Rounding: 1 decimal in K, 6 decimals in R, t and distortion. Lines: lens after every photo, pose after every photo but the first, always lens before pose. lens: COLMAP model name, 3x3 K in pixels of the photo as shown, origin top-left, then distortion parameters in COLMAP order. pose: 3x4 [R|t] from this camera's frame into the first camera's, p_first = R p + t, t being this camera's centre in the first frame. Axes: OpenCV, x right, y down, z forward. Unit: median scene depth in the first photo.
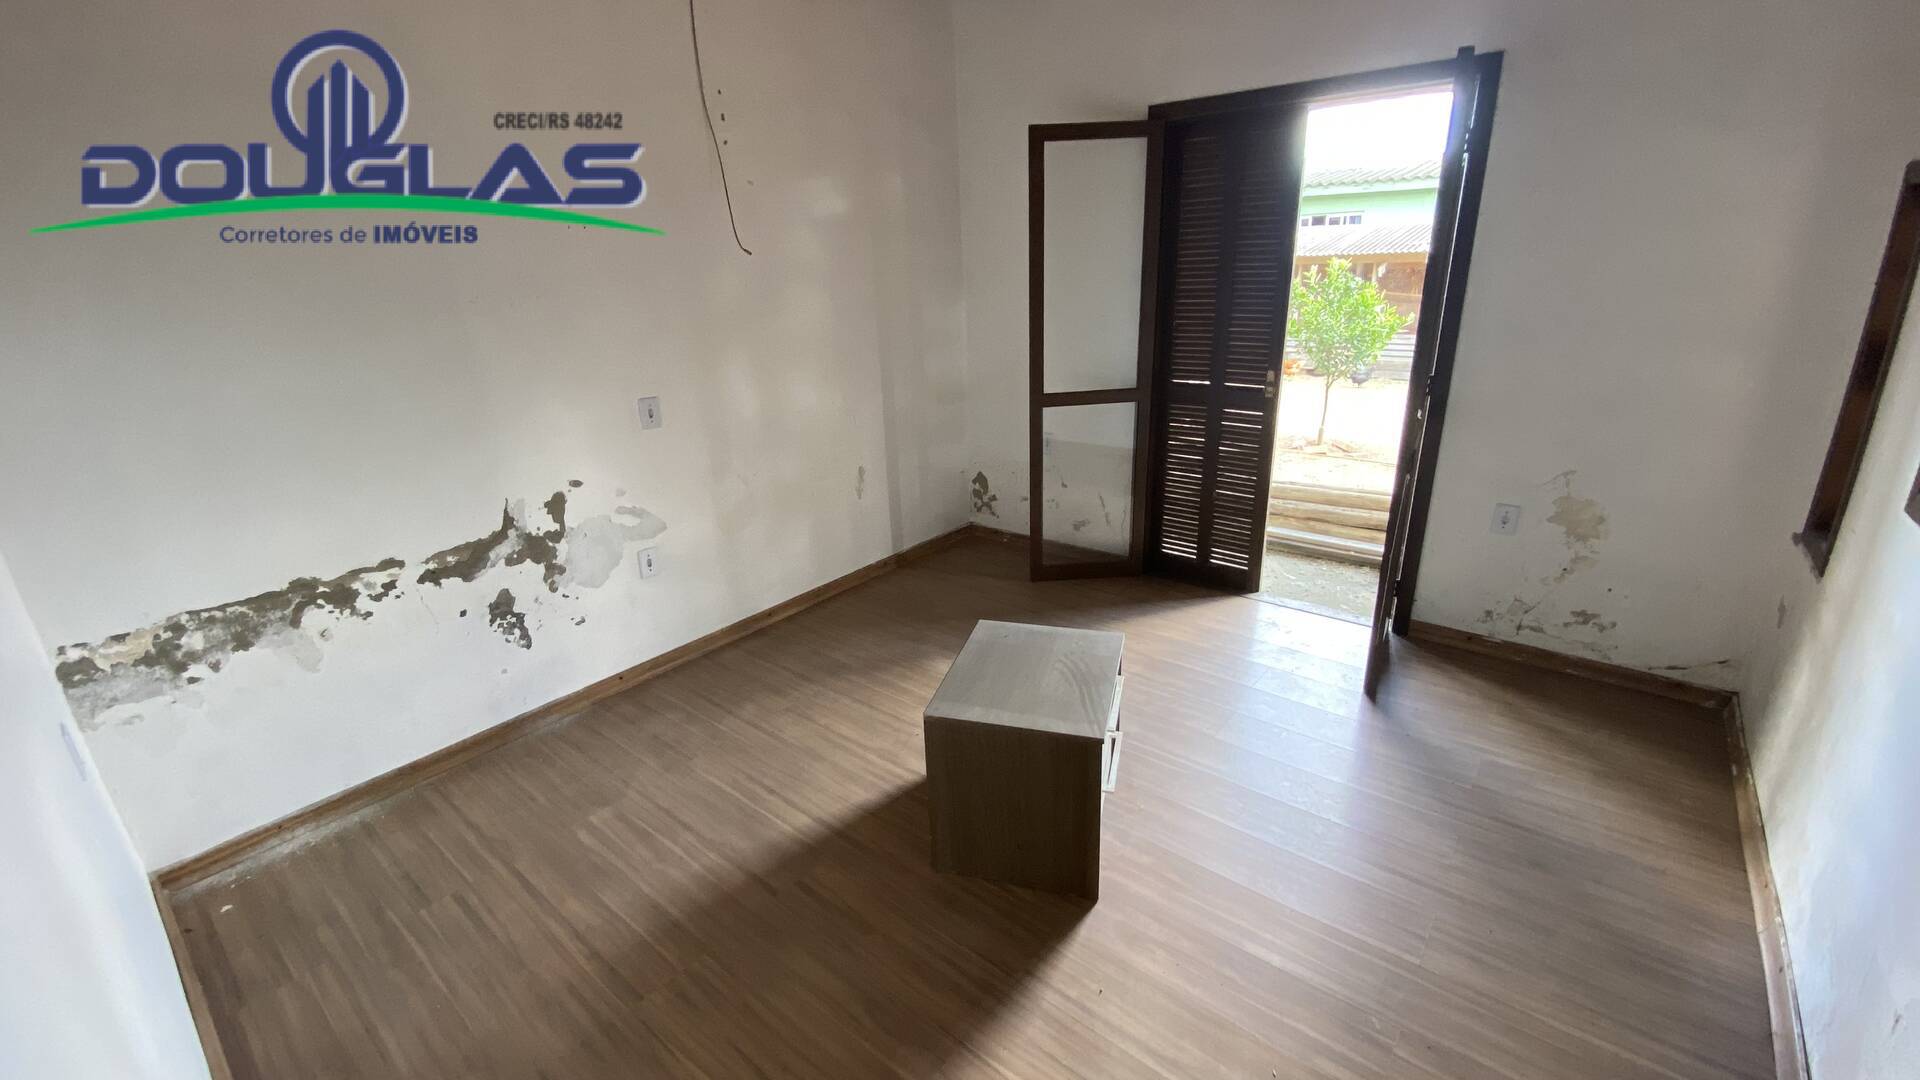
lens RADIAL K [[790.7, 0, 960.0], [0, 790.7, 540.0], [0, 0, 1]] dist [0.045289, -0.037715]
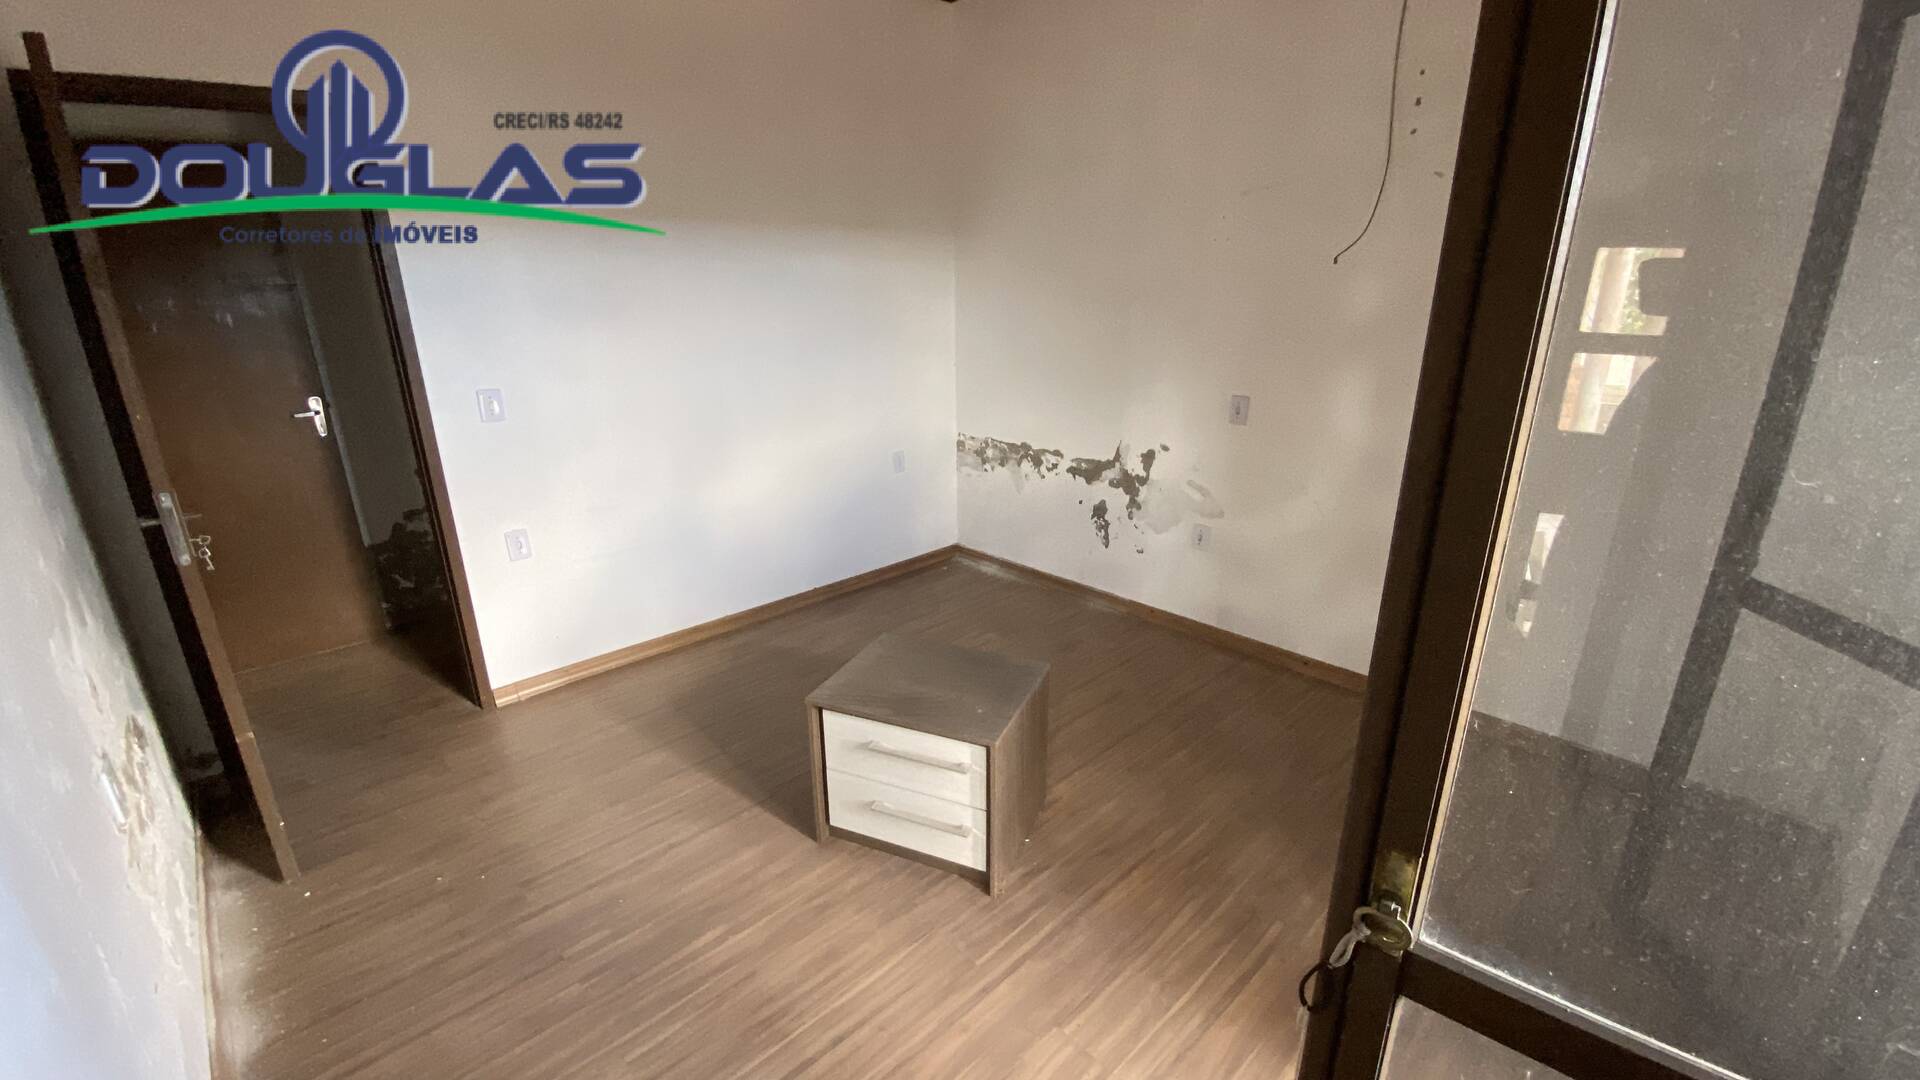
lens RADIAL K [[790.7, 0, 960.0], [0, 790.7, 540.0], [0, 0, 1]] dist [0.045289, -0.037715]
pose [[-0.135897, 0.345099, -0.928676, 0.830055], [-0.313193, 0.874336, 0.370738, -0.330667], [0.939916, 0.341237, -0.010737, 0.824093]]
